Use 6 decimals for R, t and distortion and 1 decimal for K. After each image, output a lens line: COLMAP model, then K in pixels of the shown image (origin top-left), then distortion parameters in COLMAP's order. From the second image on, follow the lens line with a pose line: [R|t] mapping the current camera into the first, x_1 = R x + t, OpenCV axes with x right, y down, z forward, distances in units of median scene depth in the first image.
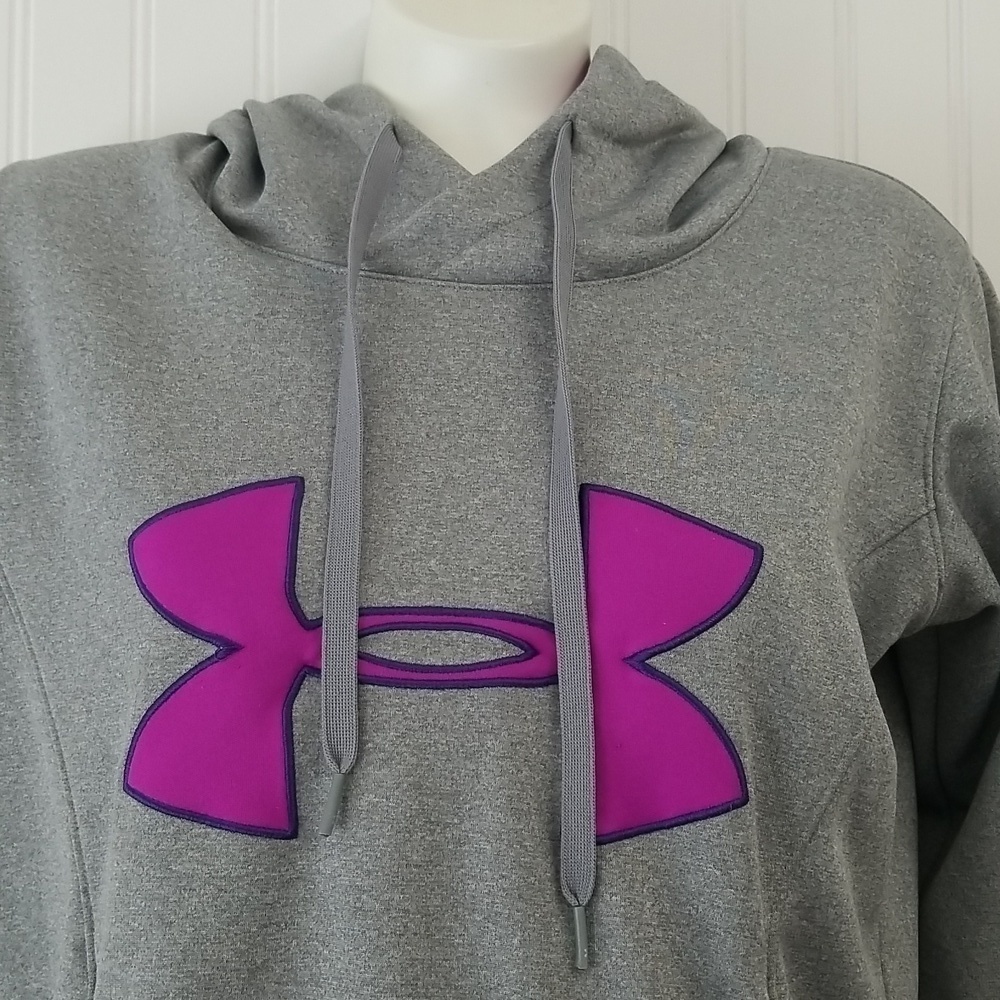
lens RADIAL K [[1417.5, 0, 500.0], [0, 1417.5, 500.0], [0, 0, 1]] dist [0.197130, -0.630989]
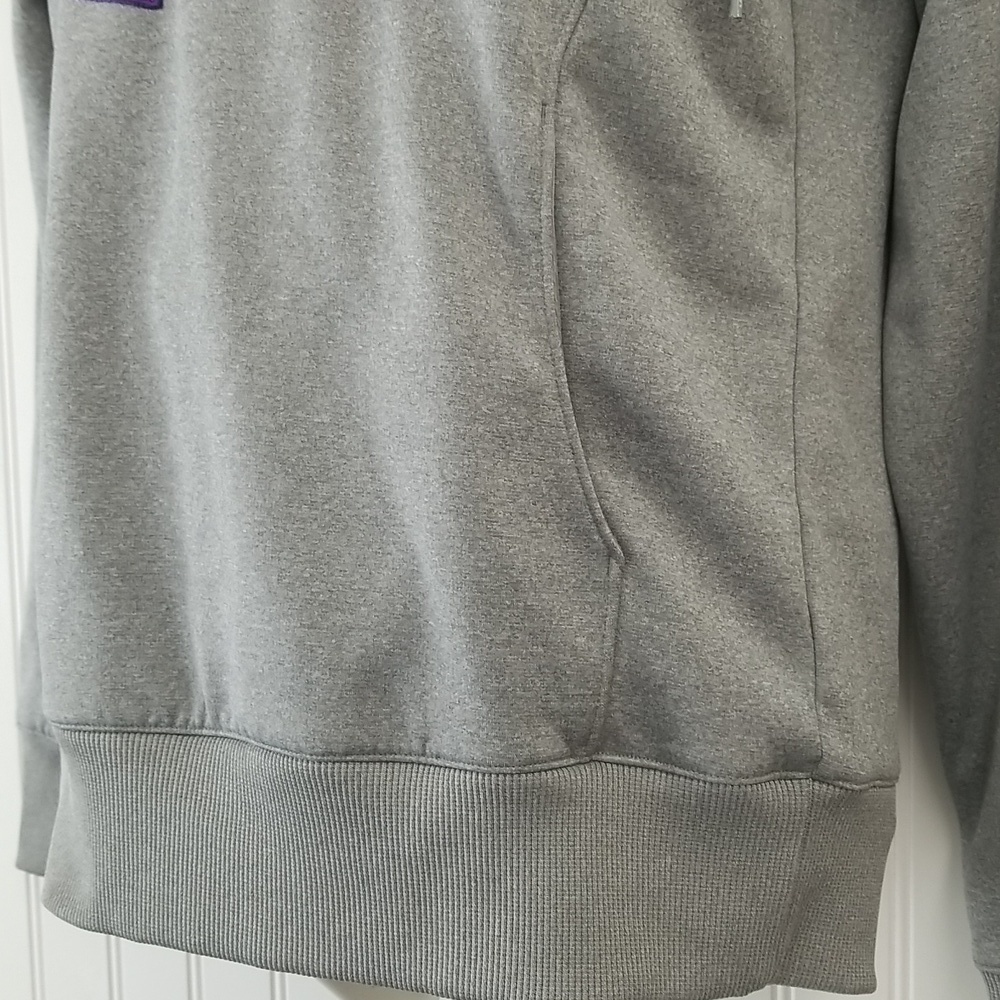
lens RADIAL K [[1489.0, 0, 500.0], [0, 1489.0, 500.0], [0, 0, 1]] dist [0.159902, -0.498337]
pose [[0.889986, 0.033610, -0.454747, 0.658336], [0.038604, 0.988146, 0.148585, 0.452319], [0.454351, -0.149793, 0.878139, -0.000376]]
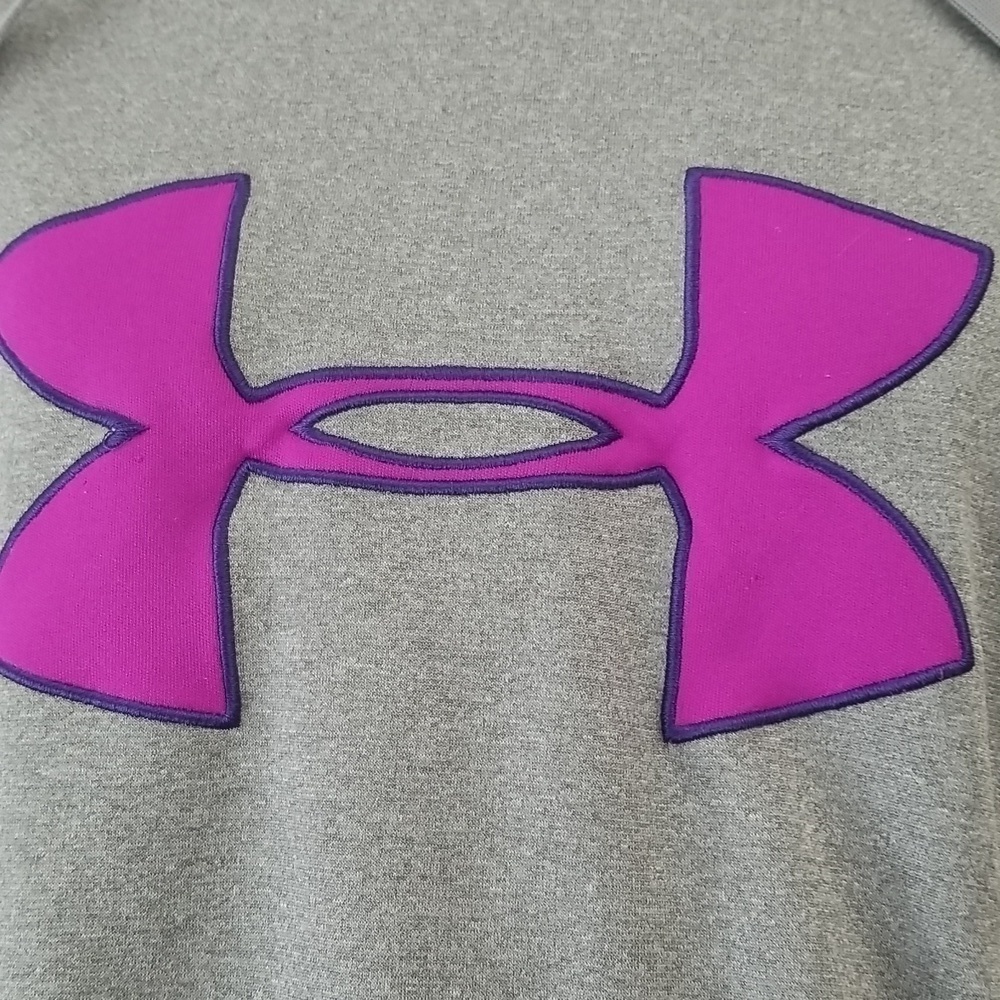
lens RADIAL K [[1489.0, 0, 500.0], [0, 1489.0, 500.0], [0, 0, 1]] dist [0.159902, -0.498337]
pose [[0.996991, -0.013480, -0.076333, 0.024794], [0.016851, 0.998903, 0.043687, 0.107893], [0.075660, -0.044842, 0.996125, 0.351070]]
